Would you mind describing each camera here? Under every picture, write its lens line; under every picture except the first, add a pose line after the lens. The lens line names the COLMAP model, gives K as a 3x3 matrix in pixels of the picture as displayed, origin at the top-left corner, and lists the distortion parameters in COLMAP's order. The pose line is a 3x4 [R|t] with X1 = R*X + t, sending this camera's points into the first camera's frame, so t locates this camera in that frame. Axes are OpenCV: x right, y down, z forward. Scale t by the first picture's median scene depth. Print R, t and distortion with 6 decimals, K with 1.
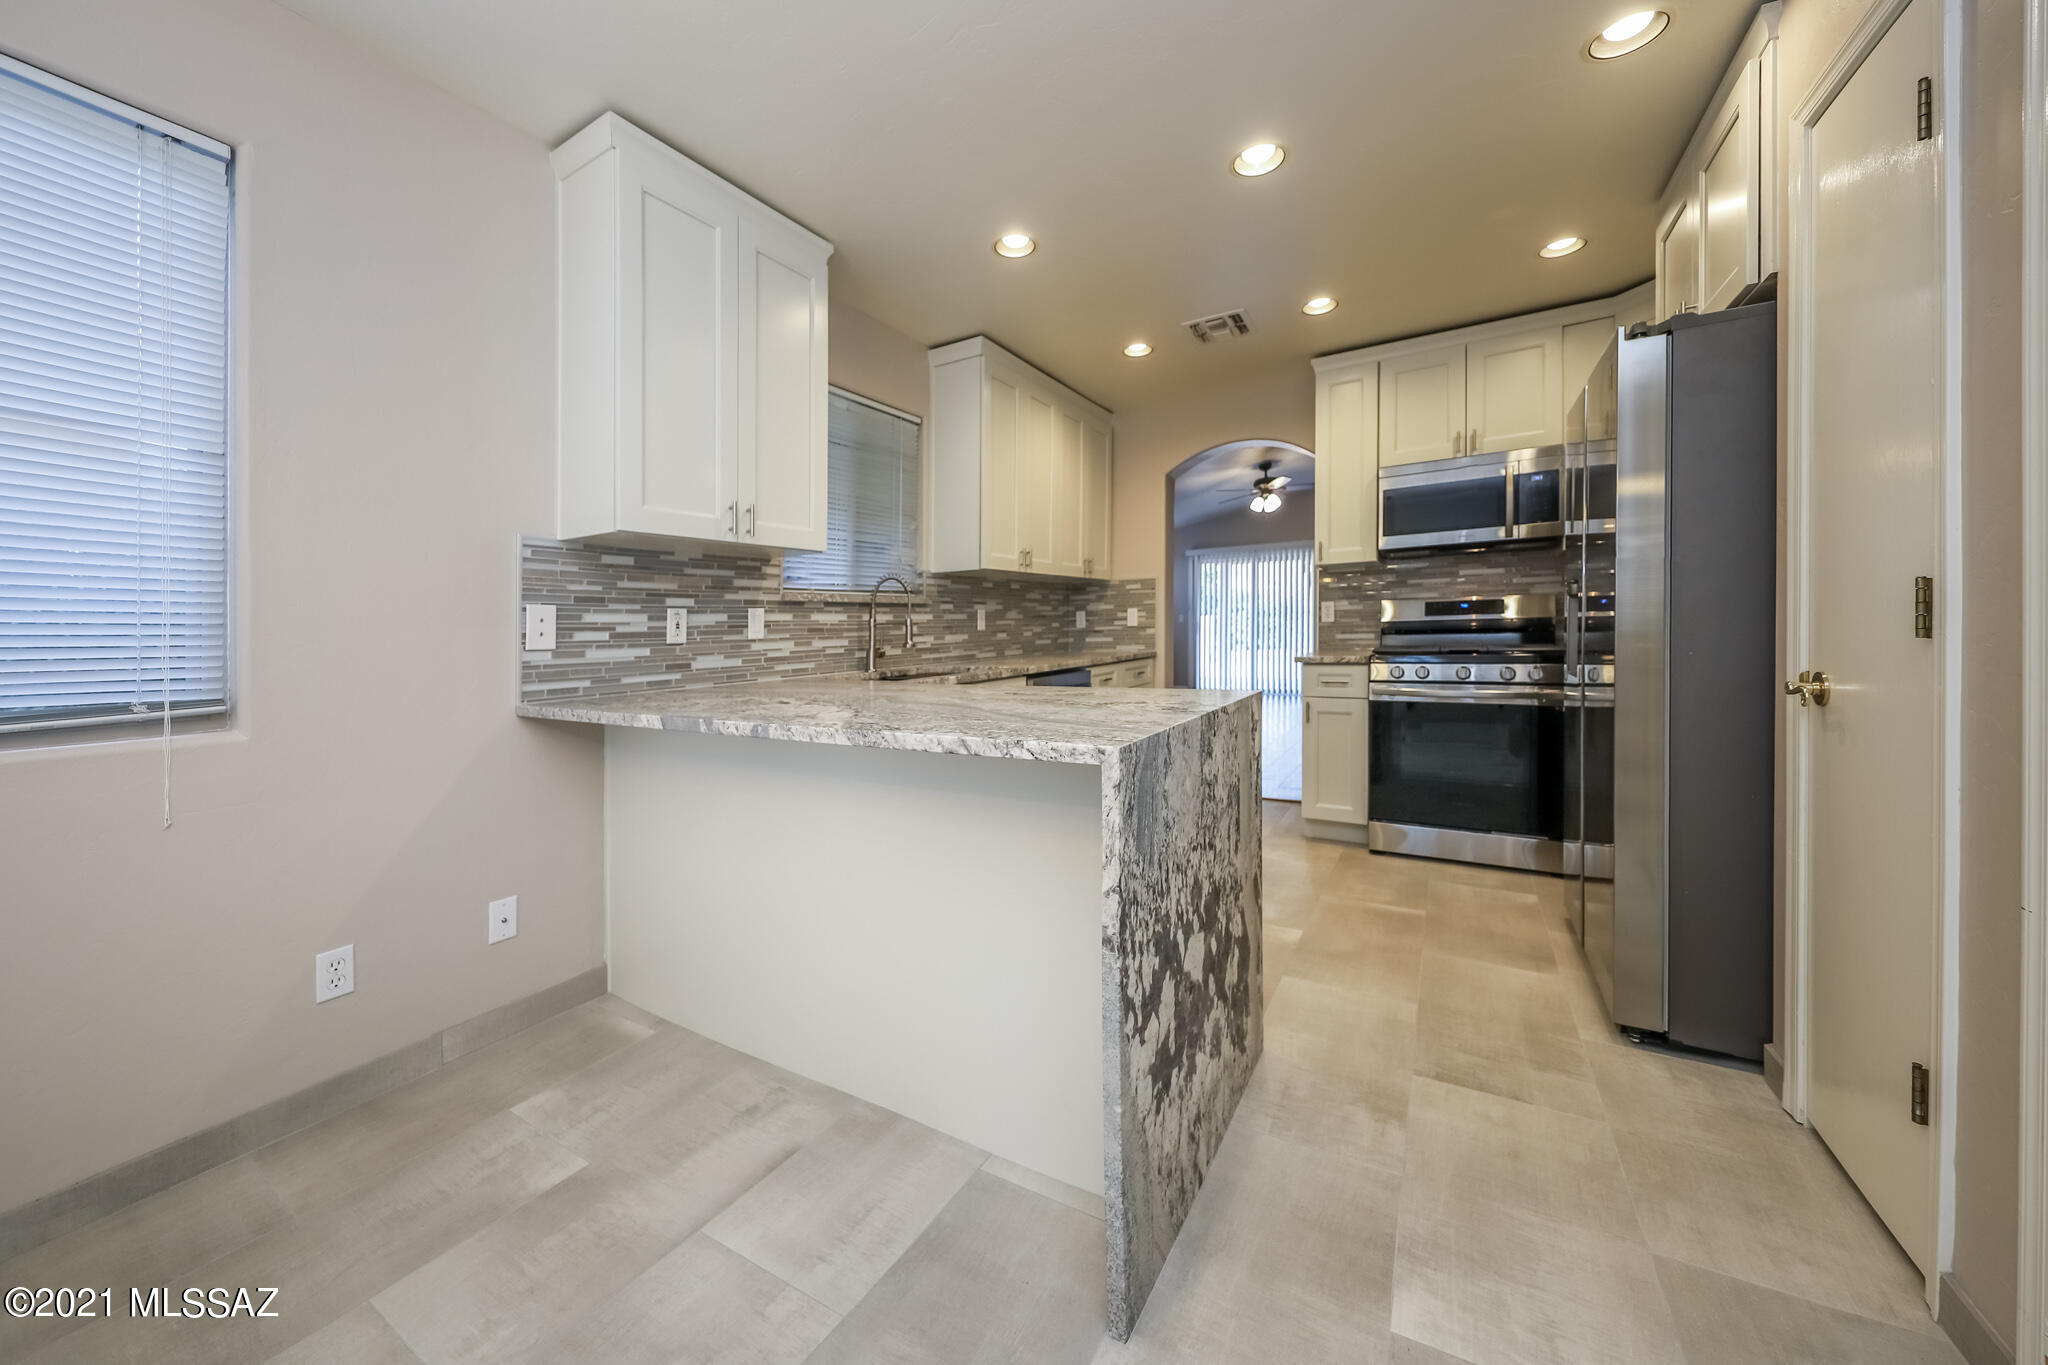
lens RADIAL K [[699.2, 0, 1066.3], [0, 699.2, 627.4], [0, 0, 1]] dist [-0.000956, -0.000072]
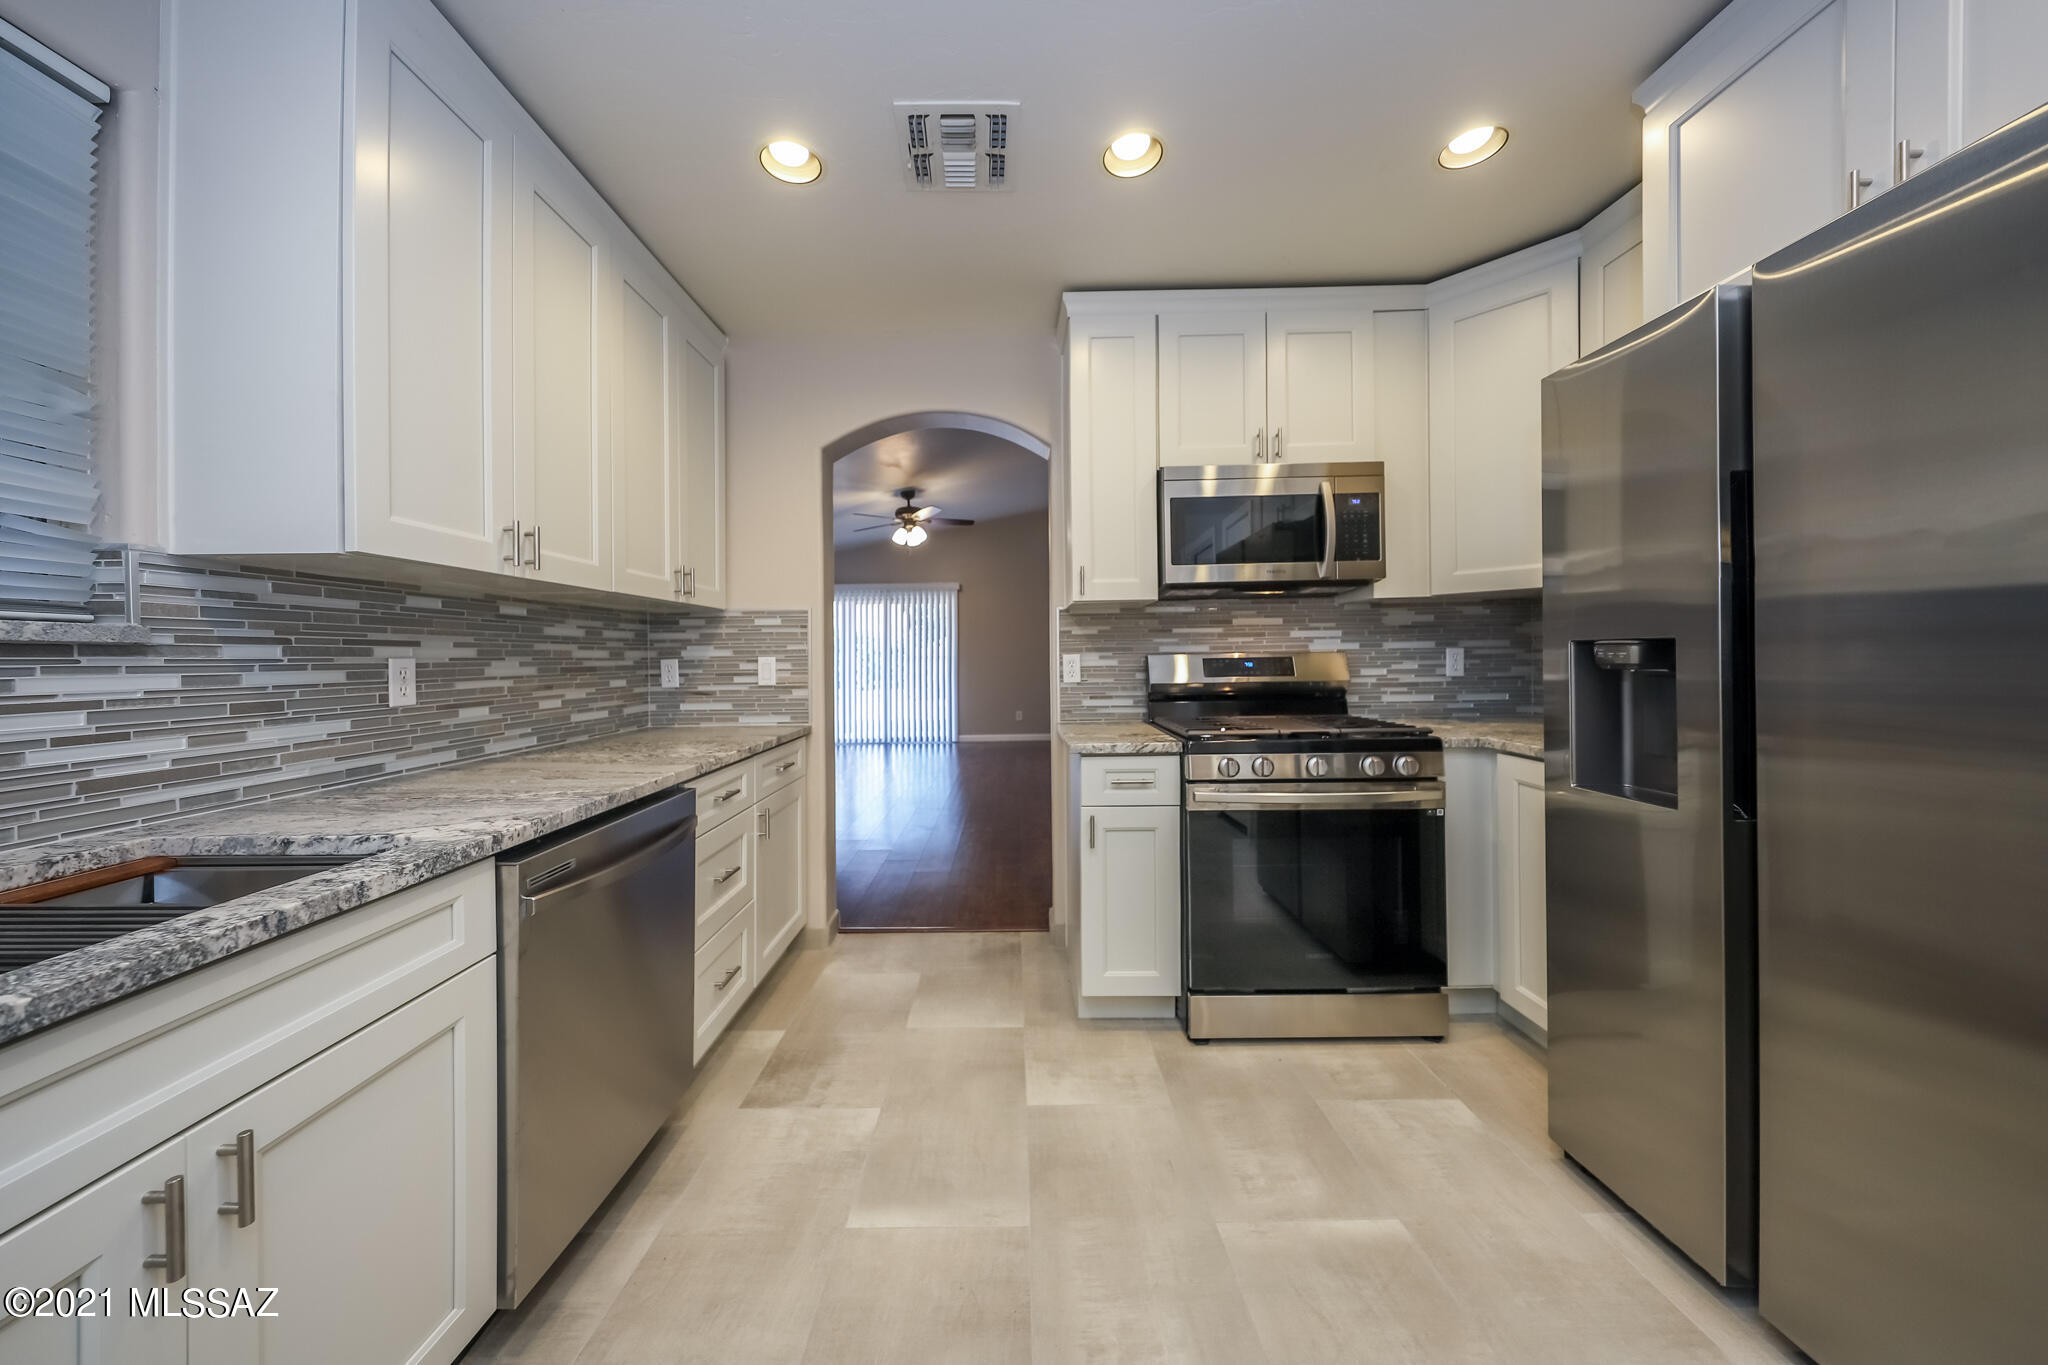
lens RADIAL K [[632.0, 0, 1054.9], [0, 632.0, 696.2], [0, 0, 1]] dist [-0.008895, -0.000147]
pose [[0.843142, -0.017977, 0.537391, 0.011835], [-0.007320, 0.998965, 0.044903, -0.025212], [-0.537641, -0.041794, 0.842137, 0.514101]]
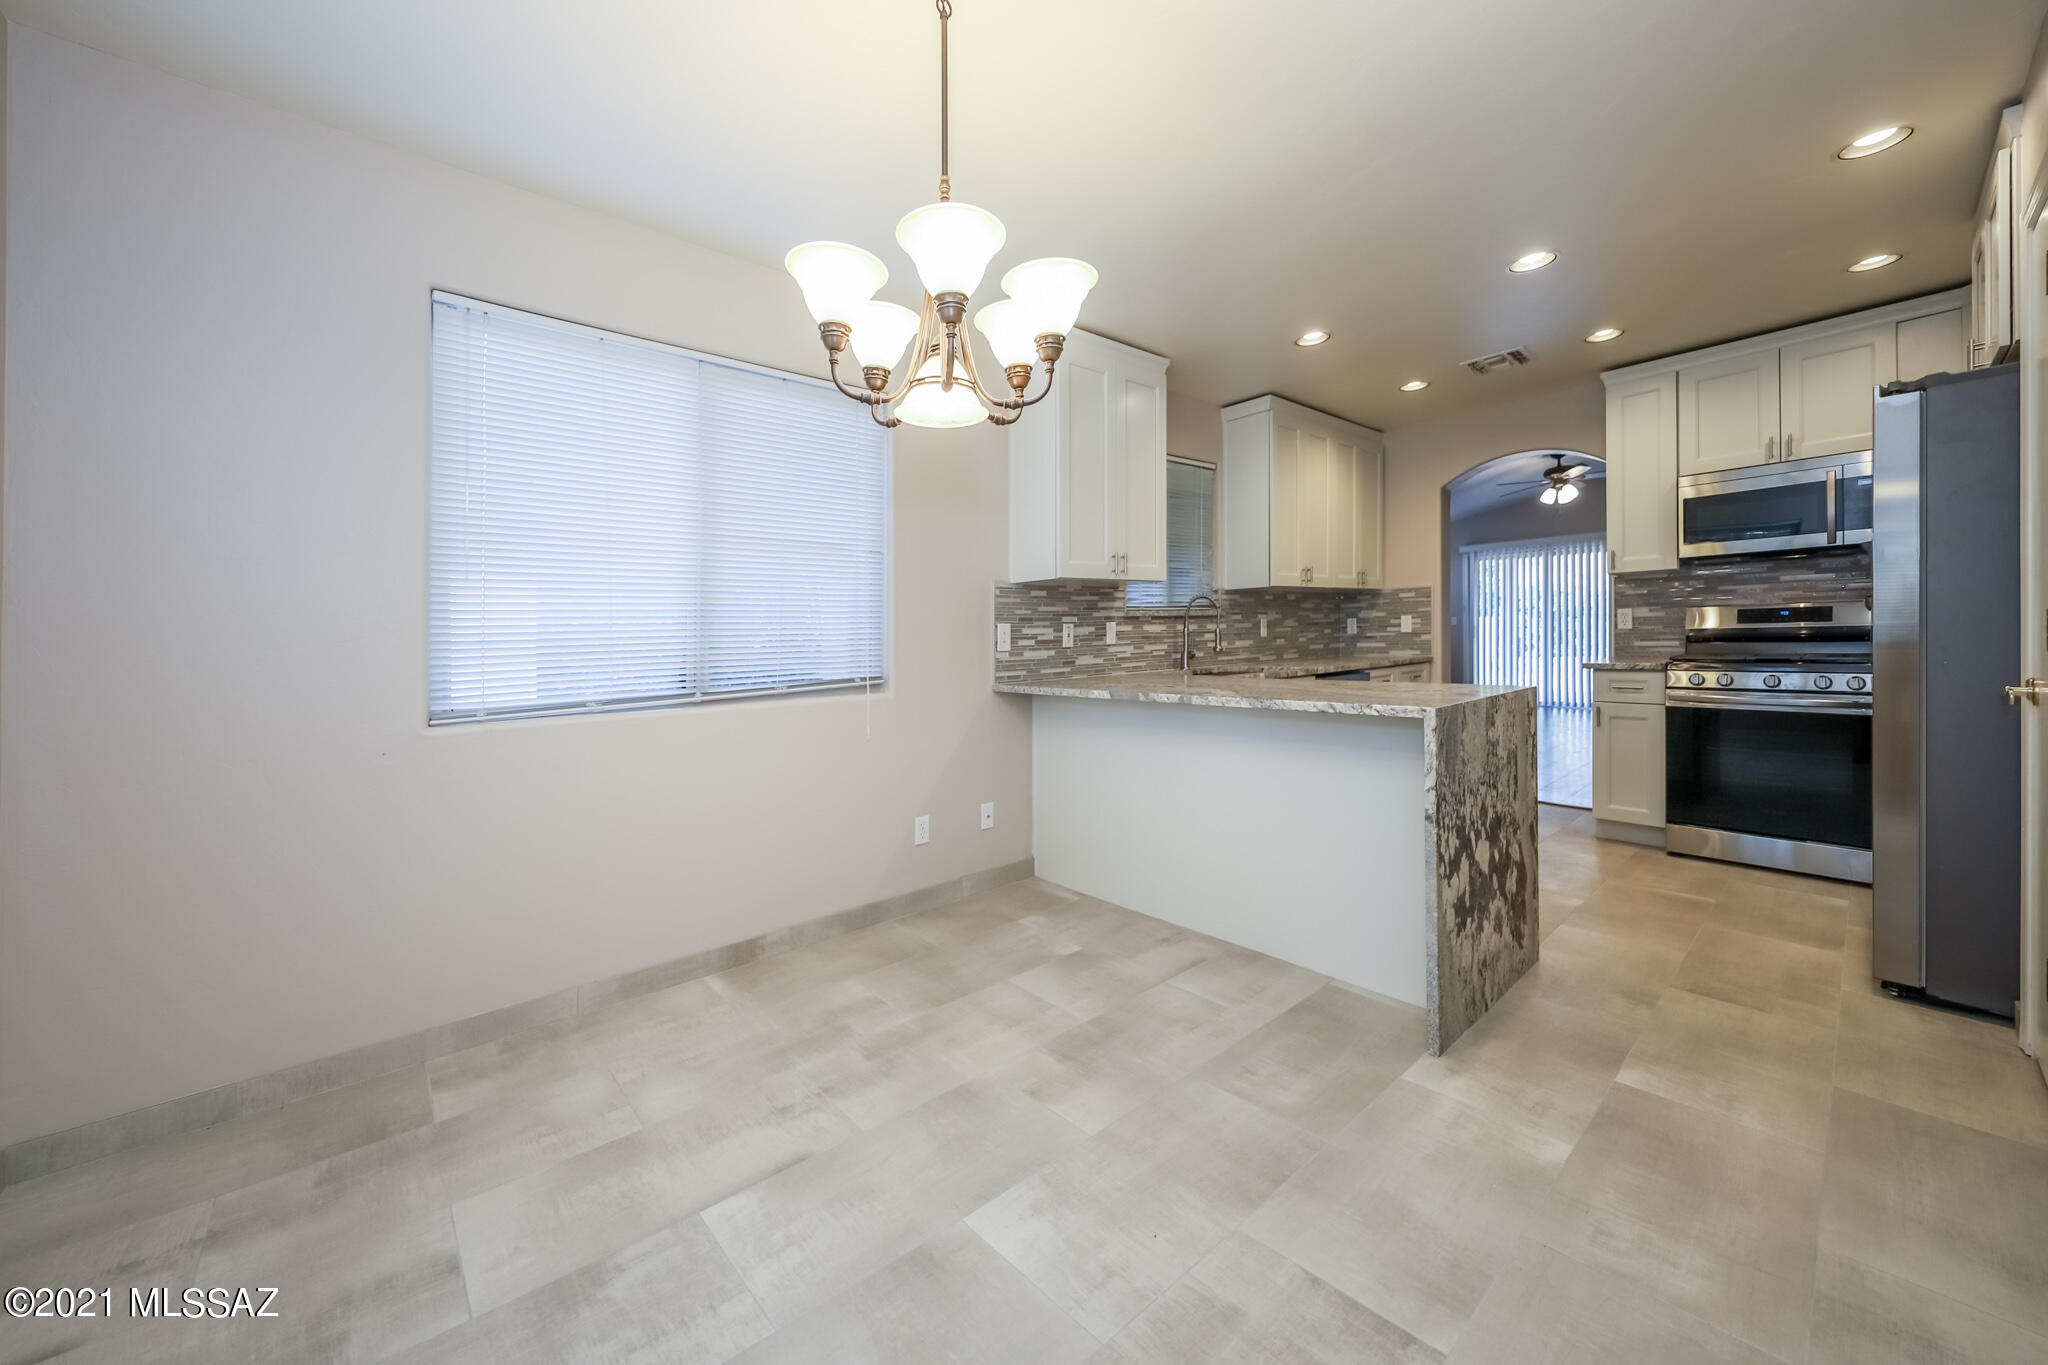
lens RADIAL K [[733.9, 0, 1025.8], [0, 733.9, 621.6], [0, 0, 1]] dist [0.006022, -0.021194]
pose [[0.935425, -0.005653, -0.353480, -0.067438], [0.002091, 0.999943, -0.010460, -0.010085], [0.353519, 0.009046, 0.935384, -0.317993]]
